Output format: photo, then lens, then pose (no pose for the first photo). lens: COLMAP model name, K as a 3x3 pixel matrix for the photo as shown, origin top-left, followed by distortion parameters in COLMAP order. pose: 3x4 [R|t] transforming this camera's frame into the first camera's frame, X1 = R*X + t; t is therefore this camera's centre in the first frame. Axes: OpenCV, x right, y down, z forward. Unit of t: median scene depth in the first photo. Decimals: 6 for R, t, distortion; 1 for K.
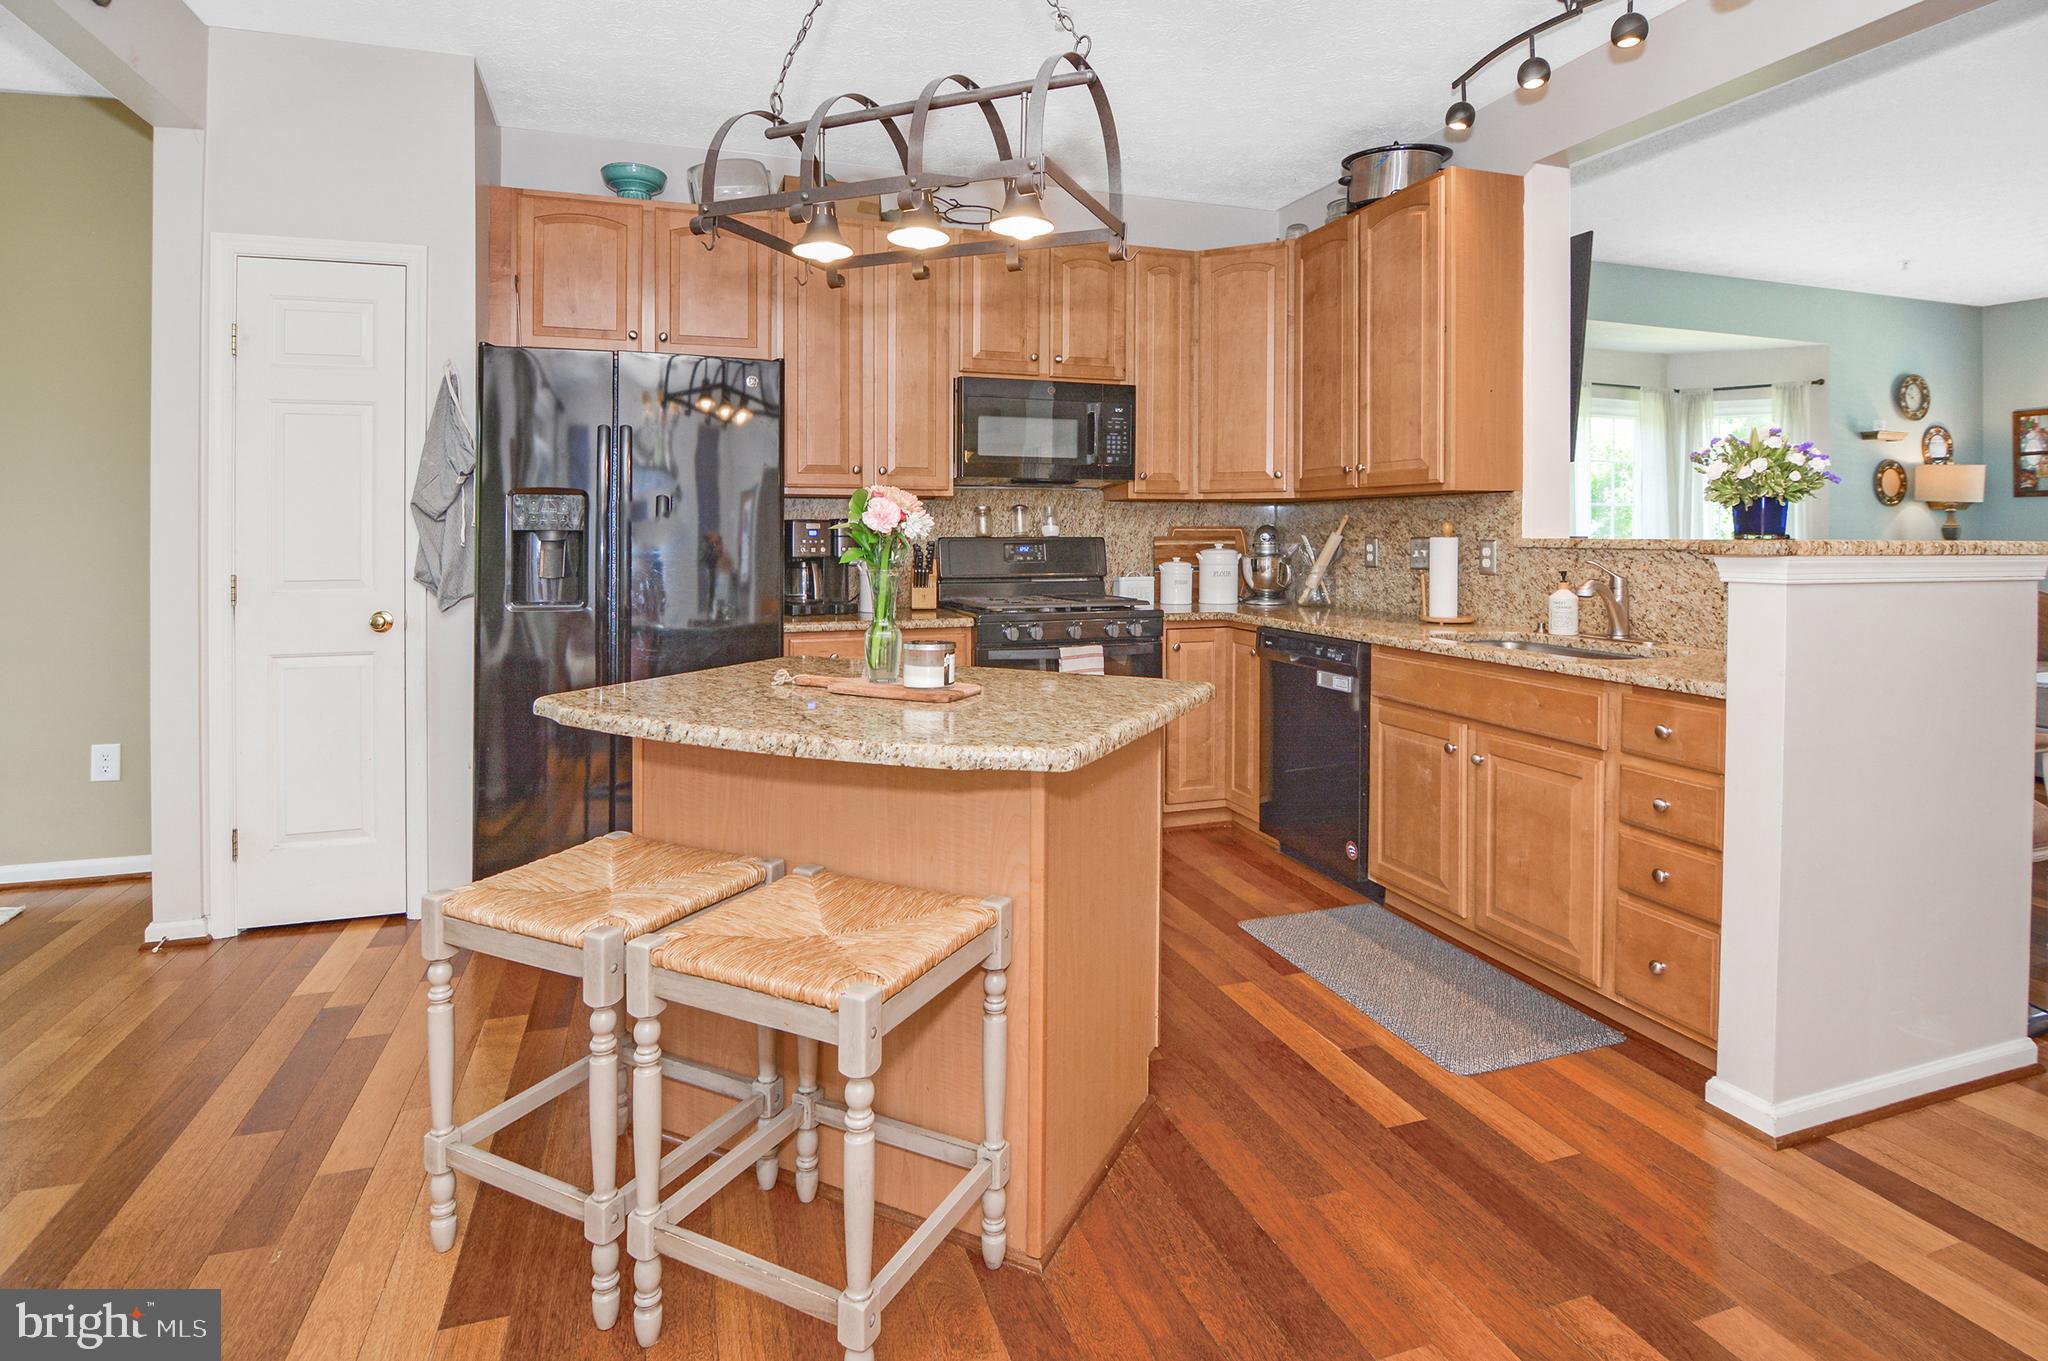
lens RADIAL K [[1047.3, 0, 1024.0], [0, 1047.3, 680.5], [0, 0, 1]] dist [0.002049, -0.018508]
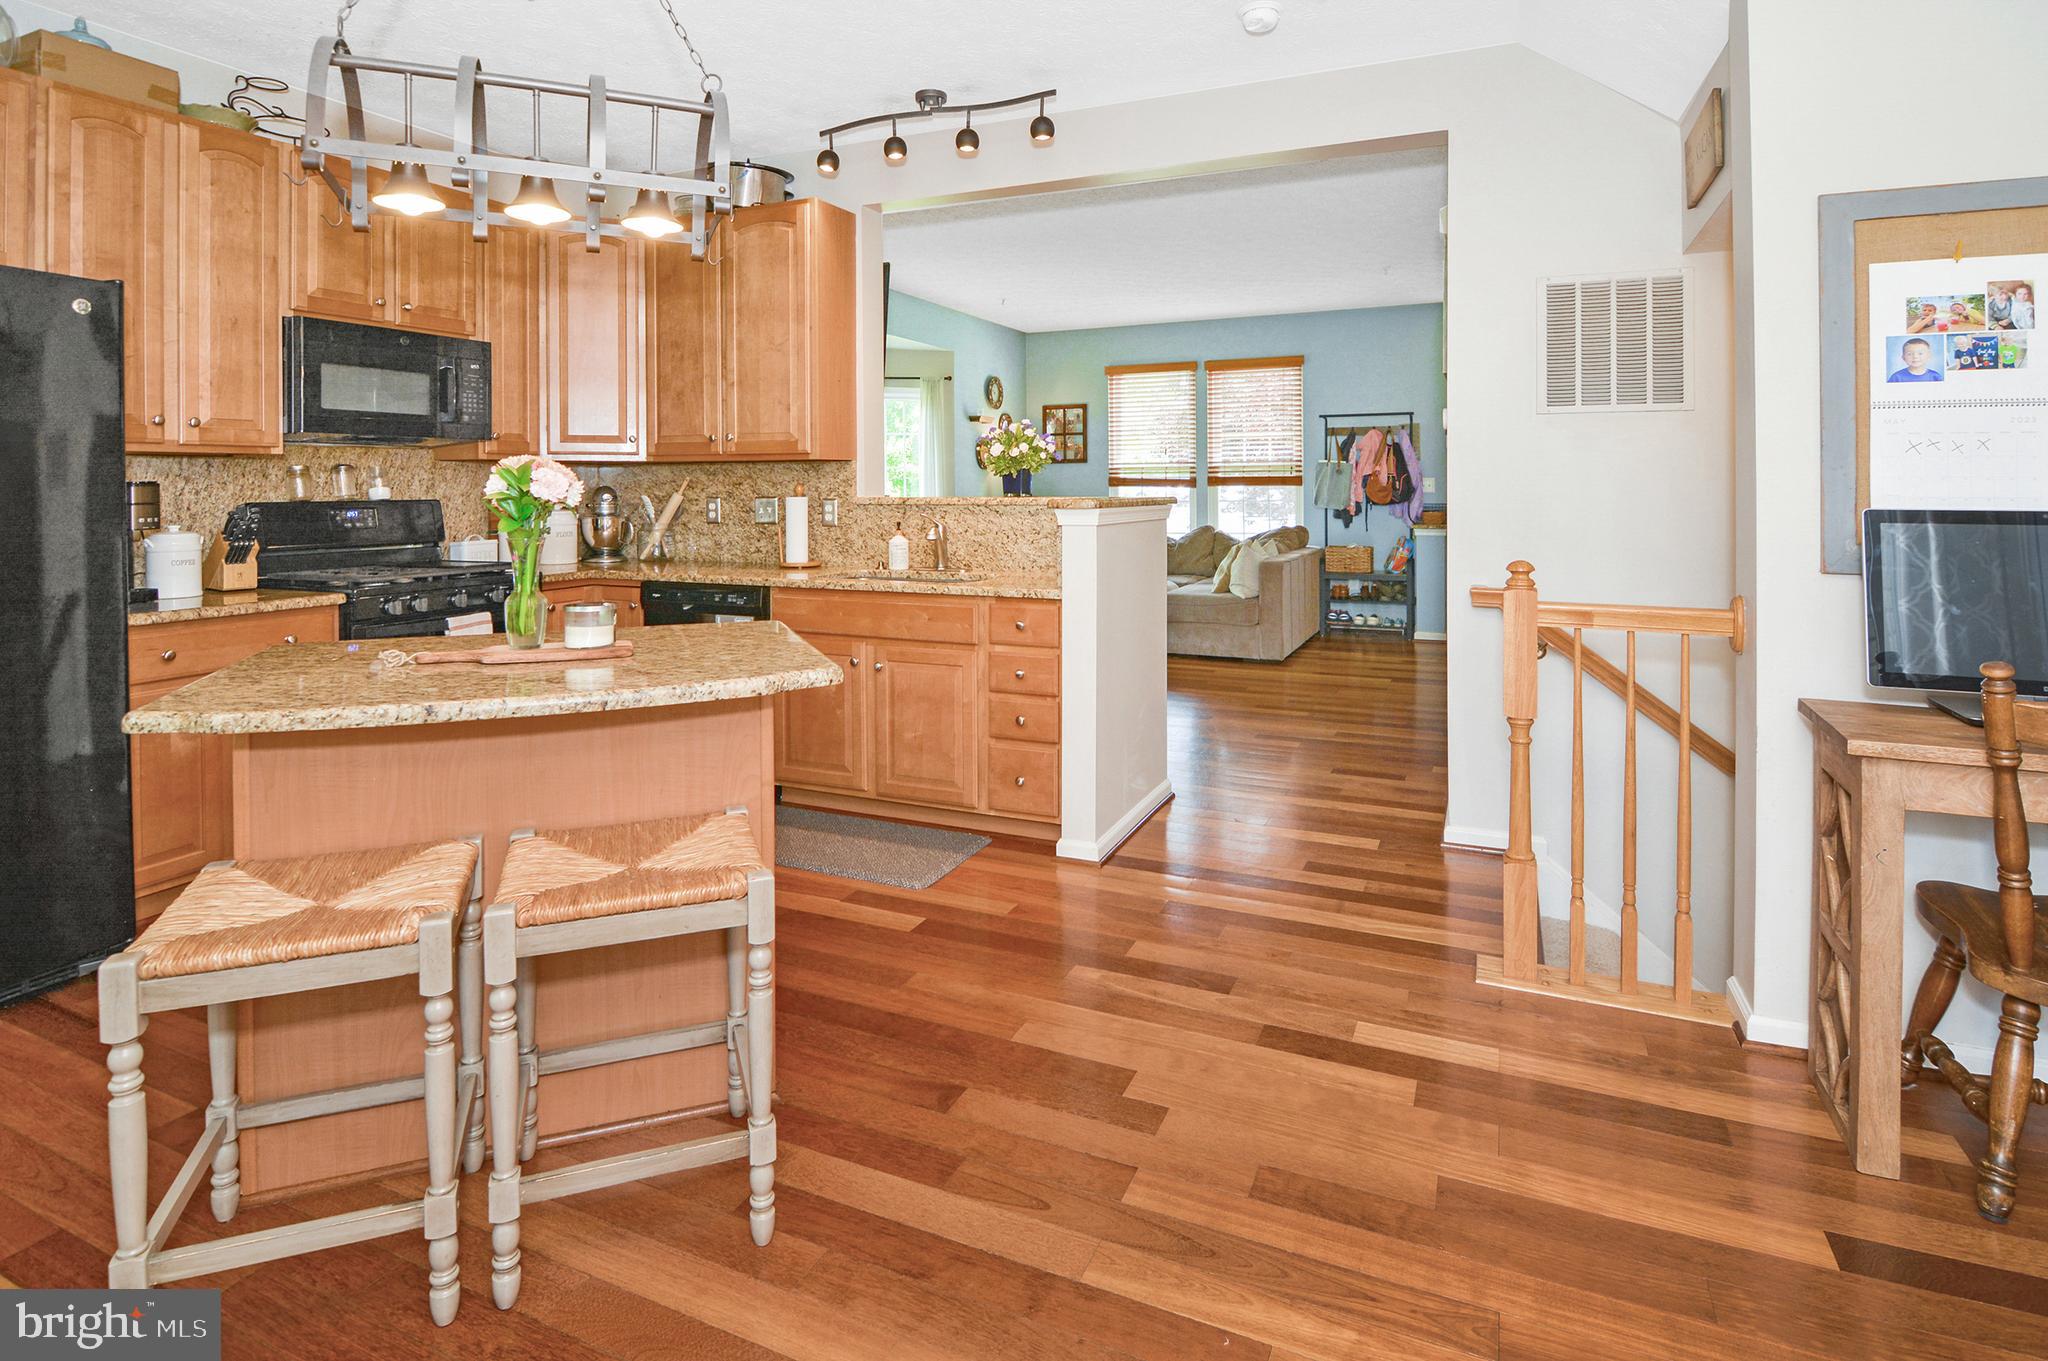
lens RADIAL K [[1024.9, 0, 1028.2], [0, 1024.9, 718.0], [0, 0, 1]] dist [0.001011, -0.011604]
pose [[0.679338, -0.164147, 0.715231, -0.343507], [0.105482, 0.986382, 0.126188, -0.003961], [-0.726204, -0.010280, 0.687402, -0.031042]]
